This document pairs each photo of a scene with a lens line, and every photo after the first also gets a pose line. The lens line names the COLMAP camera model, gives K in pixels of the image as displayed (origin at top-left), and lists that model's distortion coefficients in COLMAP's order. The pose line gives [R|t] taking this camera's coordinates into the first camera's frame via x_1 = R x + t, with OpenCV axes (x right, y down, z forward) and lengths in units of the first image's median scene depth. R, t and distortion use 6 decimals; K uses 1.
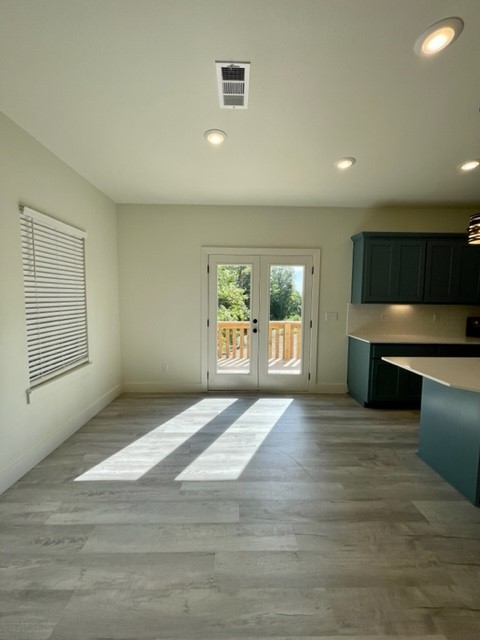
lens RADIAL K [[259.0, 0, 238.4], [0, 259.0, 318.5], [0, 0, 1]] dist [0.001654, -0.000771]
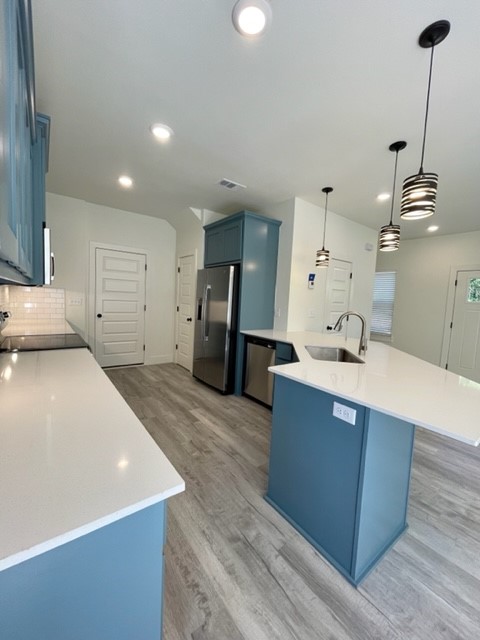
lens RADIAL K [[259.0, 0, 238.1], [0, 259.0, 318.1], [0, 0, 1]] dist [0.001654, -0.000771]
pose [[-0.588963, -0.100172, 0.801928, 0.401705], [0.007828, 0.991535, 0.129605, -0.065408], [-0.808122, 0.082610, -0.583193, 1.255522]]
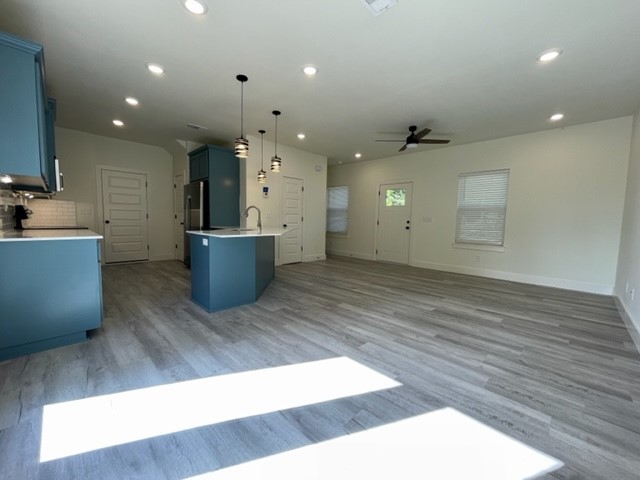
lens RADIAL K [[259.0, 0, 318.4], [0, 259.0, 240.7], [0, 0, 1]] dist [0.001654, -0.000771]
pose [[-0.698822, -0.082516, 0.710520, -0.454666], [0.027432, 0.989501, 0.141896, 0.019842], [-0.714769, 0.118651, -0.689222, 1.251631]]
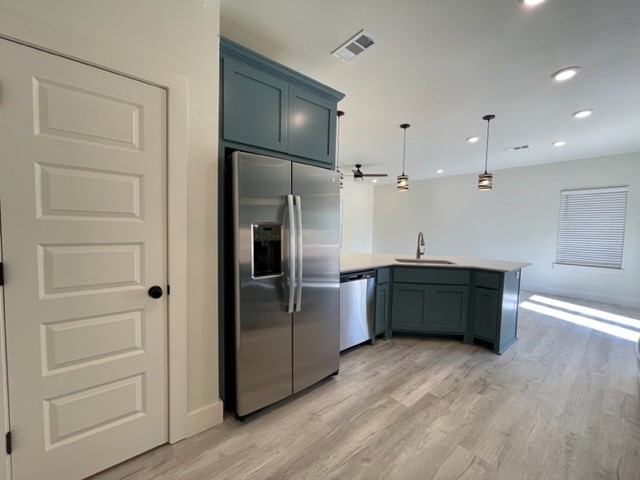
lens RADIAL K [[259.0, 0, 320.0], [0, 259.0, 241.9], [0, 0, 1]] dist [0.001654, -0.000771]
pose [[-0.773444, 0.012702, -0.633737, 1.982998], [-0.076238, 0.990677, 0.112901, -0.029845], [0.629263, 0.135637, -0.765265, 1.135020]]
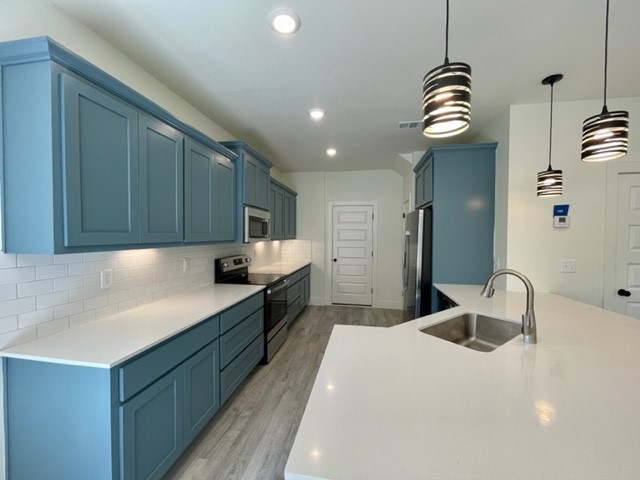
lens RADIAL K [[259.0, 0, 319.2], [0, 259.0, 240.4], [0, 0, 1]] dist [0.001654, -0.000771]
pose [[0.184352, -0.031136, 0.982367, 0.261893], [0.071312, 0.997288, 0.018227, -0.072276], [-0.980270, 0.066694, 0.186072, 0.767789]]
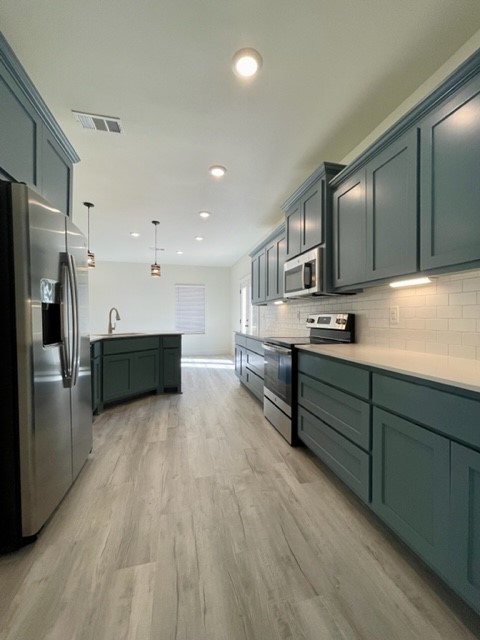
lens RADIAL K [[259.0, 0, 240.7], [0, 259.0, 319.0], [0, 0, 1]] dist [0.001654, -0.000771]
pose [[0.226139, -0.005153, -0.974081, 2.275063], [-0.077494, 0.996721, -0.023264, 0.061563], [0.971008, 0.080746, 0.224998, 0.830067]]
